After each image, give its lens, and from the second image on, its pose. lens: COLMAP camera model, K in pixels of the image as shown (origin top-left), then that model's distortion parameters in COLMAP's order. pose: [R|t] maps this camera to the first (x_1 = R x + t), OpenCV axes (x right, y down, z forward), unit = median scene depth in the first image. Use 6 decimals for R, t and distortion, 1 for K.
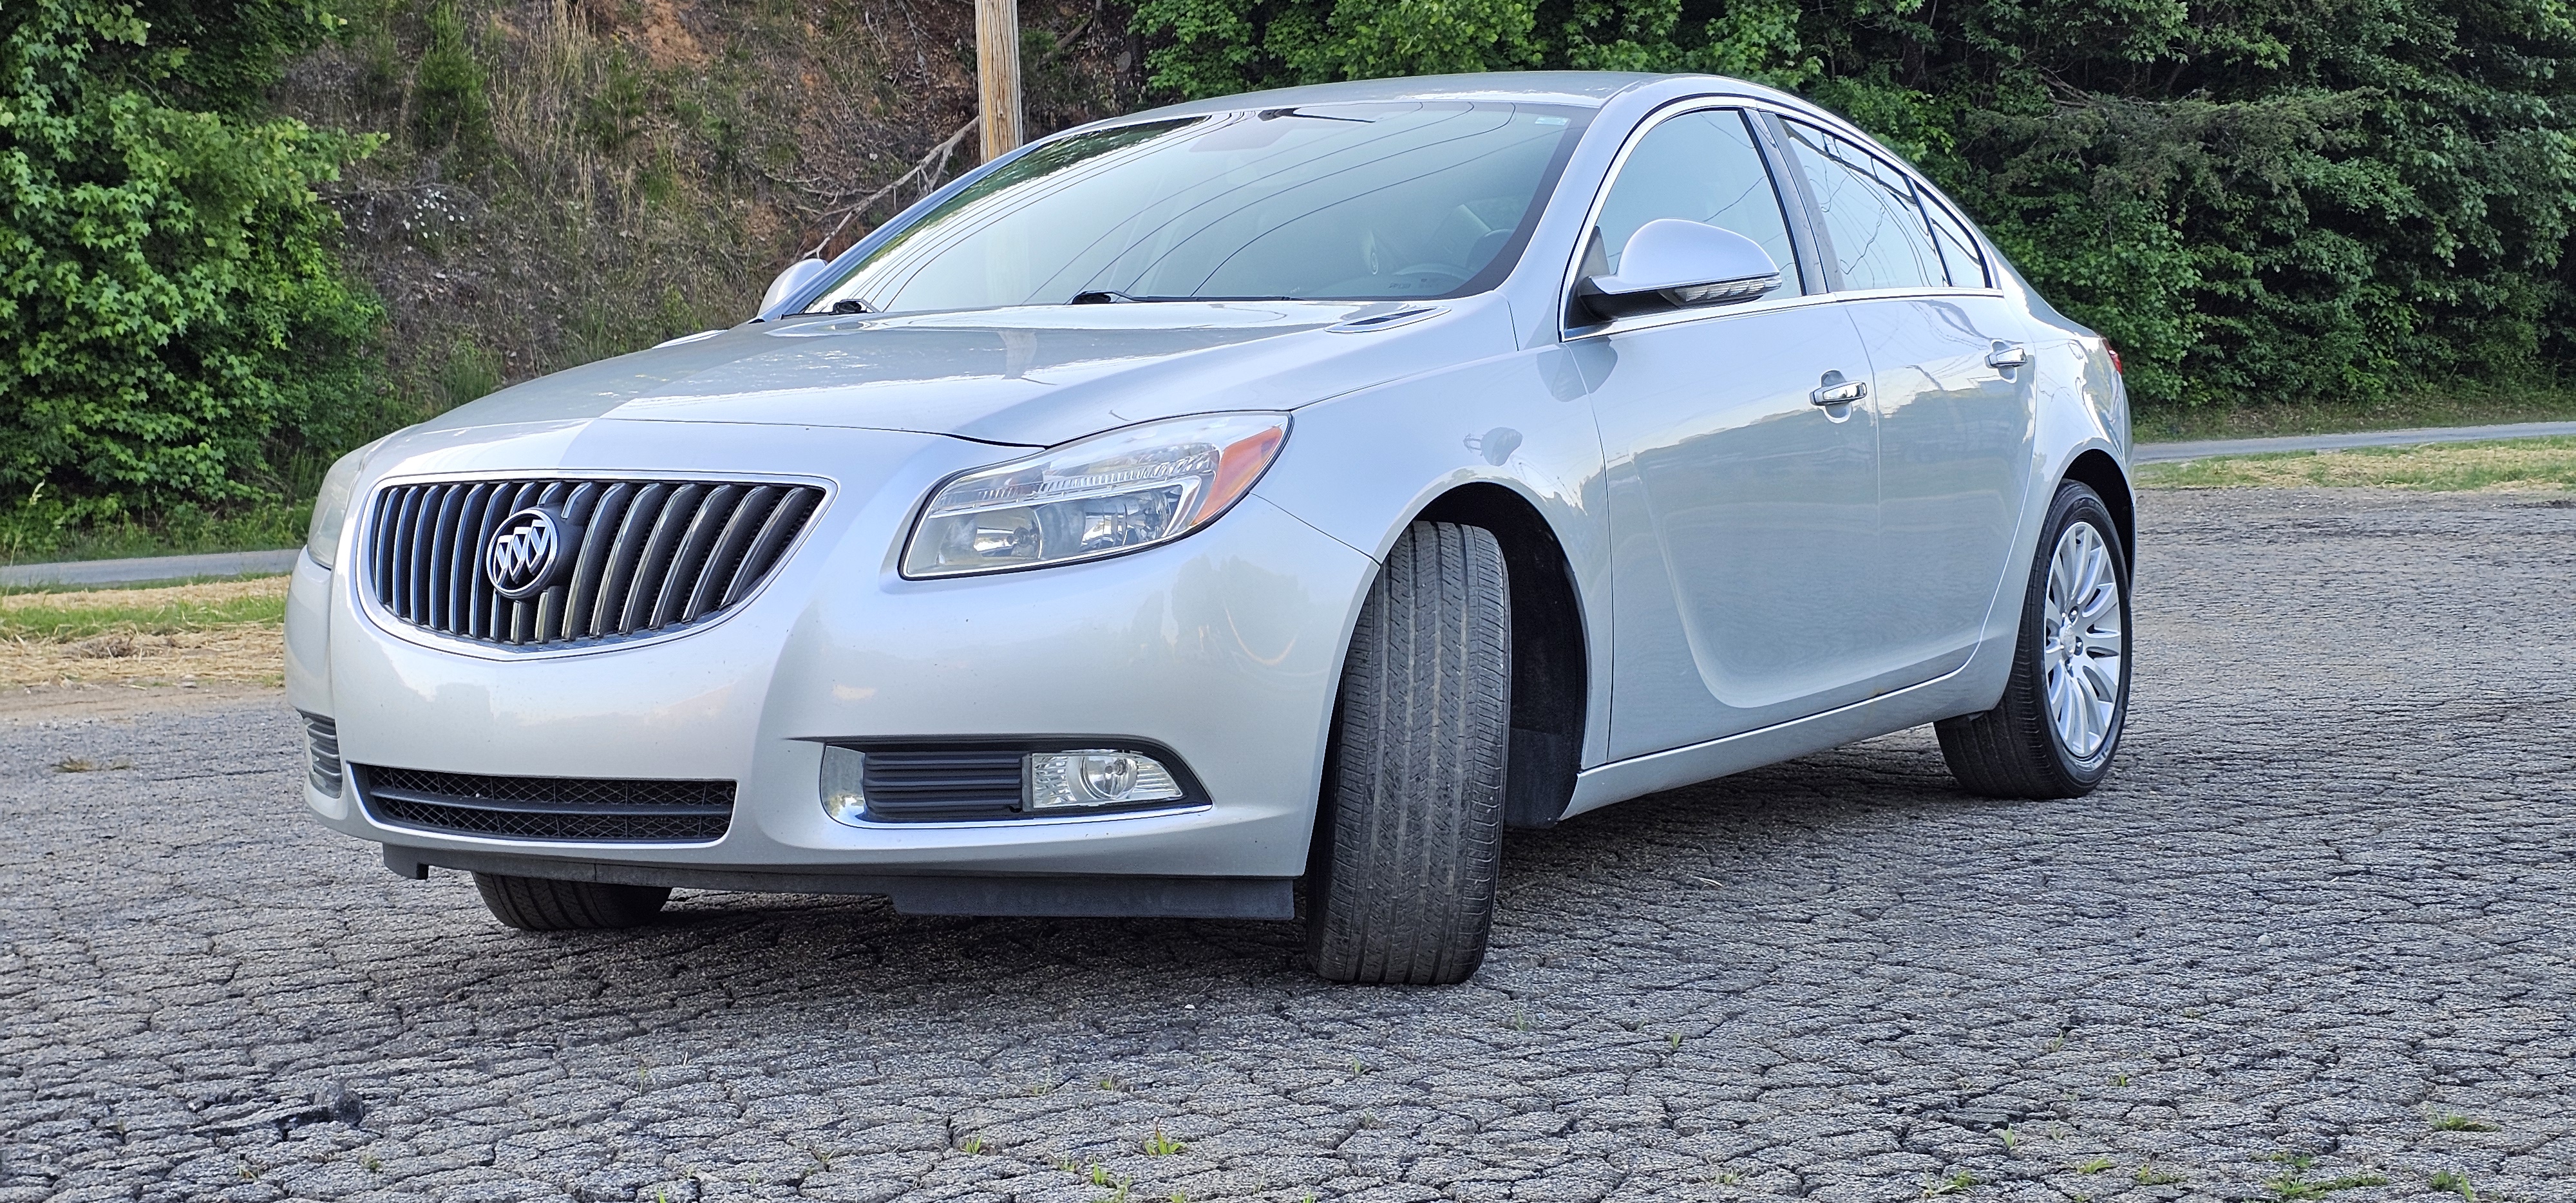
lens RADIAL K [[3536.7, 0, 1306.1], [0, 3536.7, 682.7], [0, 0, 1]] dist [0.210924, -0.622603]
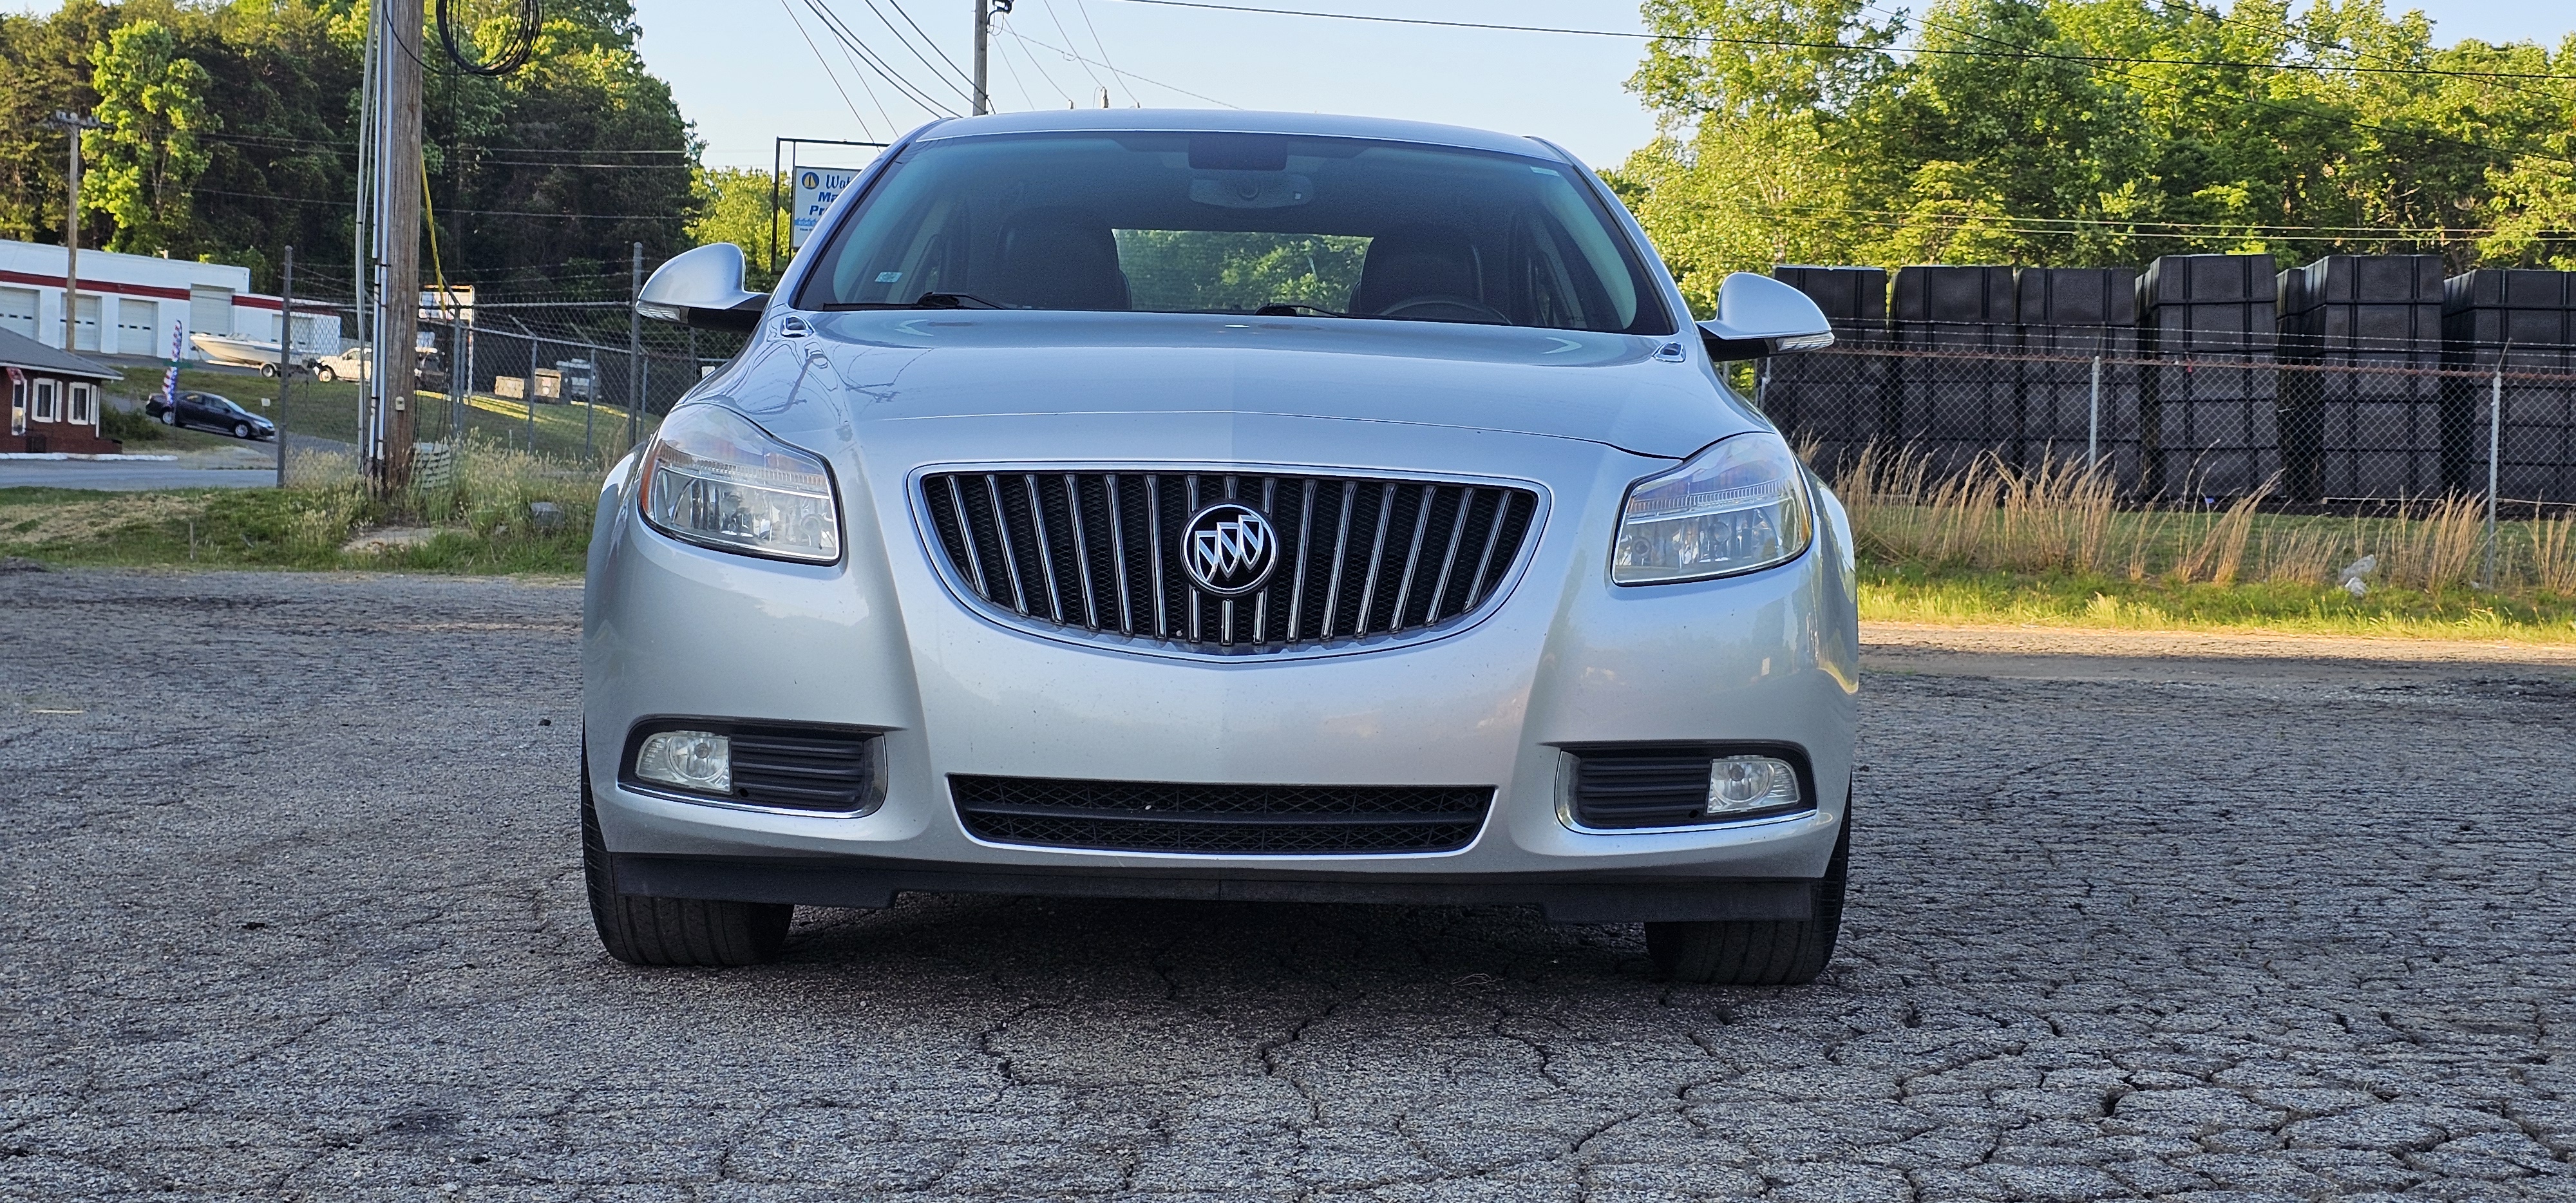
lens RADIAL K [[3536.7, 0, 1306.1], [0, 3536.7, 682.7], [0, 0, 1]] dist [0.210924, -0.622603]
pose [[0.842276, 0.008734, 0.538976, -0.698837], [0.001683, 0.999821, -0.018832, 0.016352], [-0.539044, 0.016769, 0.842111, 0.197354]]
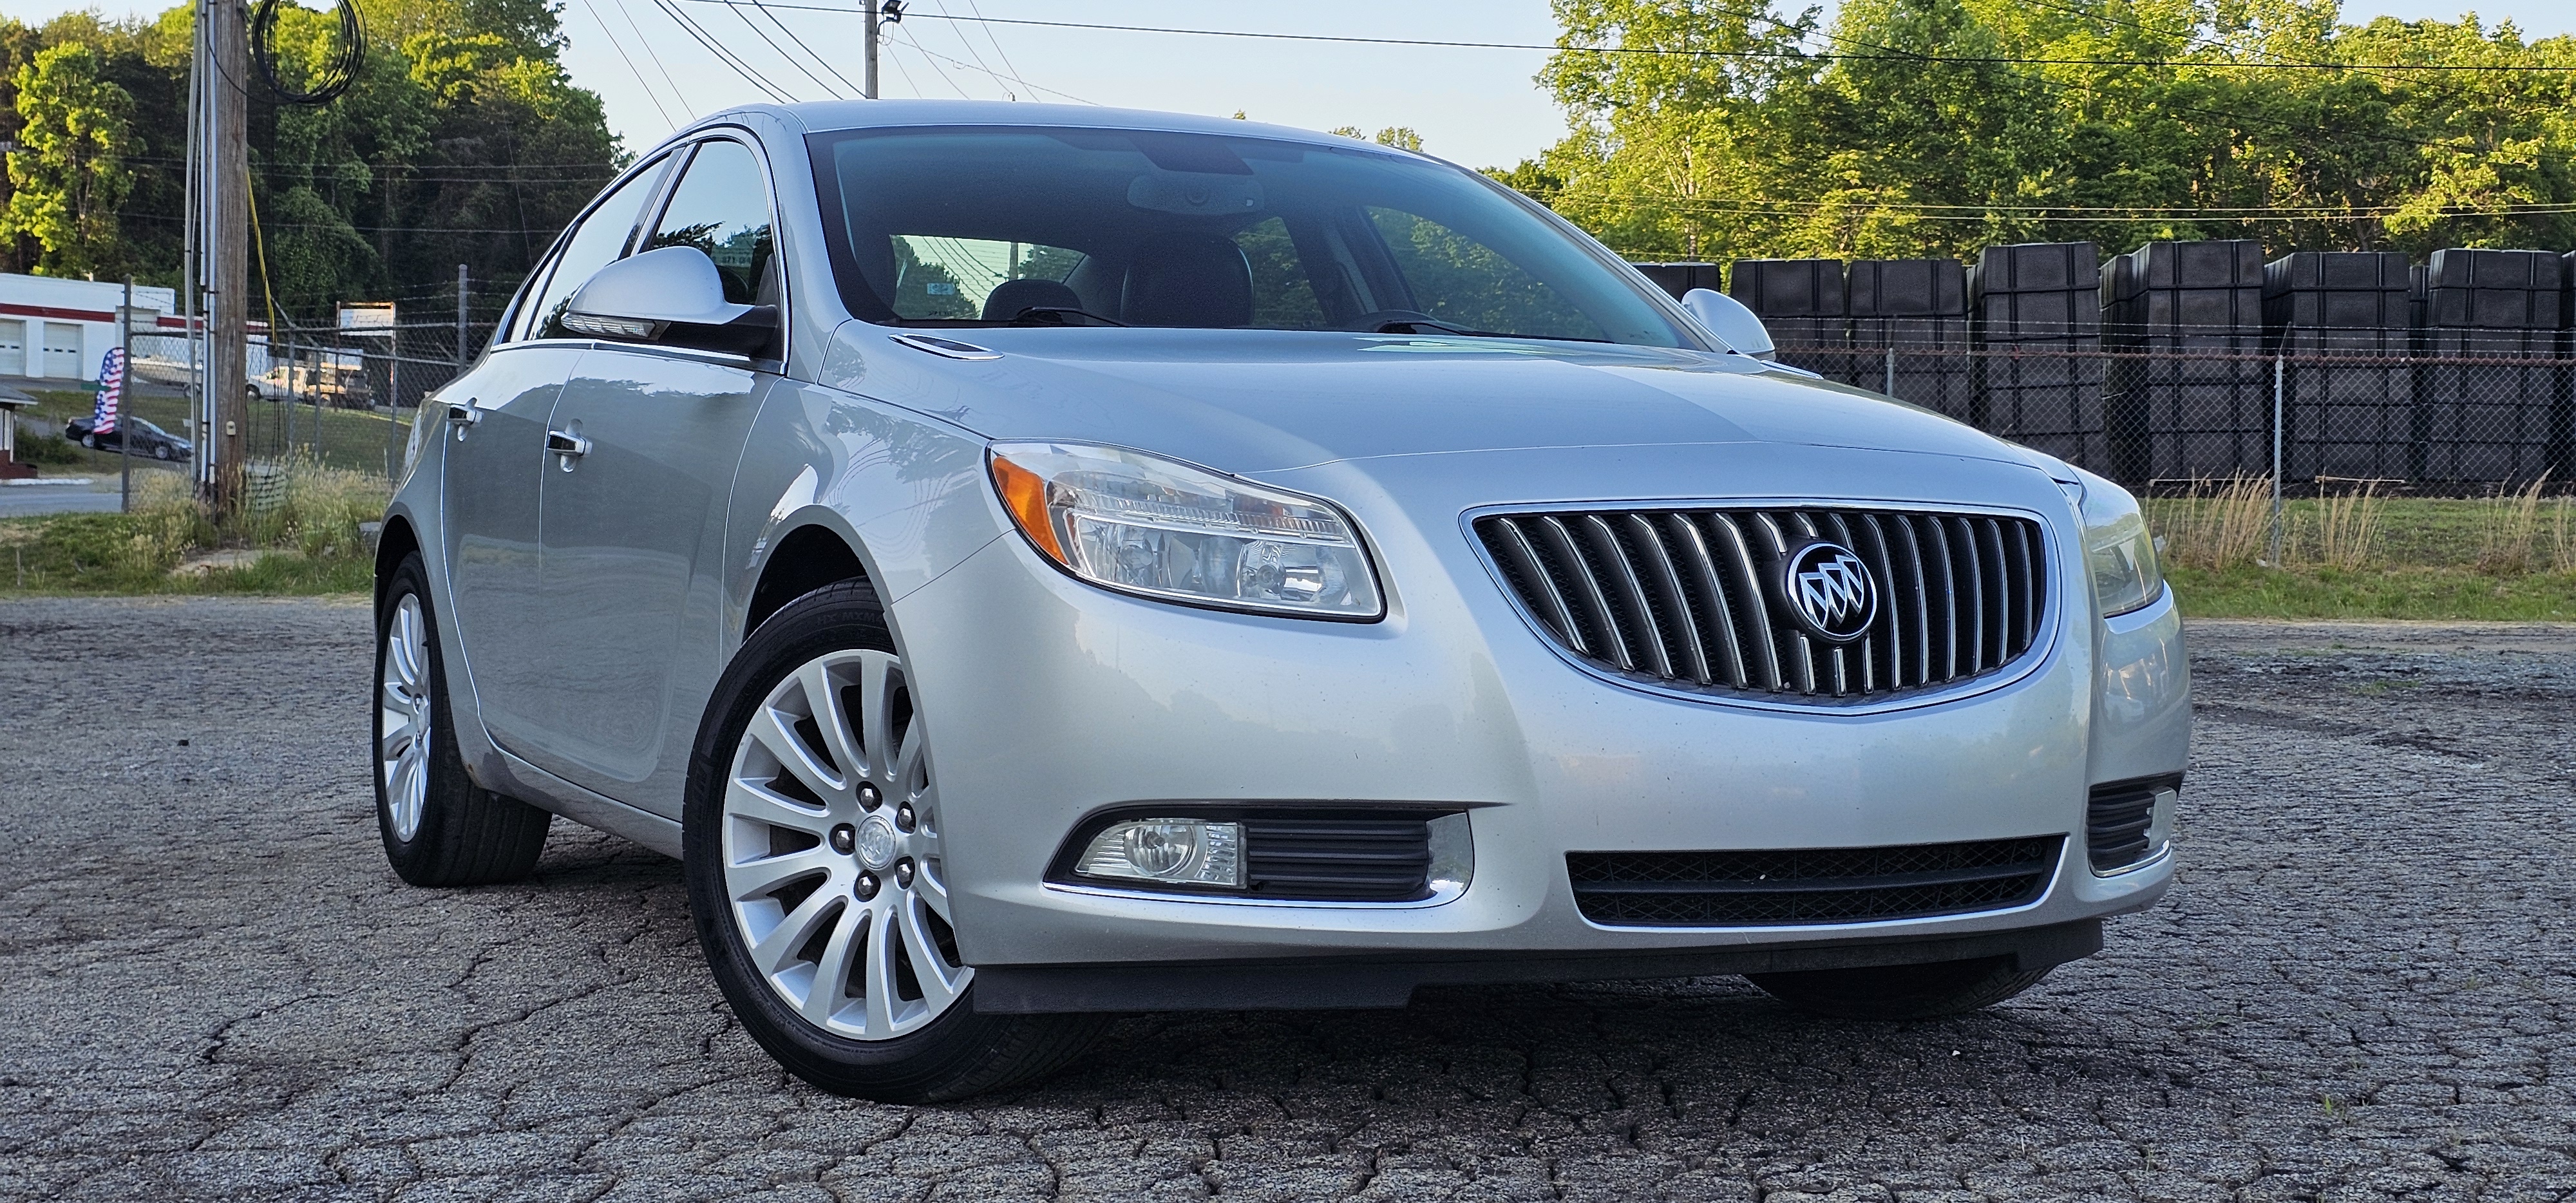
lens RADIAL K [[3569.6, 0, 1319.2], [0, 3569.6, 599.8], [0, 0, 1]] dist [0.165096, -0.634543]
pose [[0.555526, 0.001102, 0.831498, -1.004609], [0.044826, 0.998505, -0.031272, -0.012762], [-0.830290, 0.054645, 0.554646, 0.611178]]
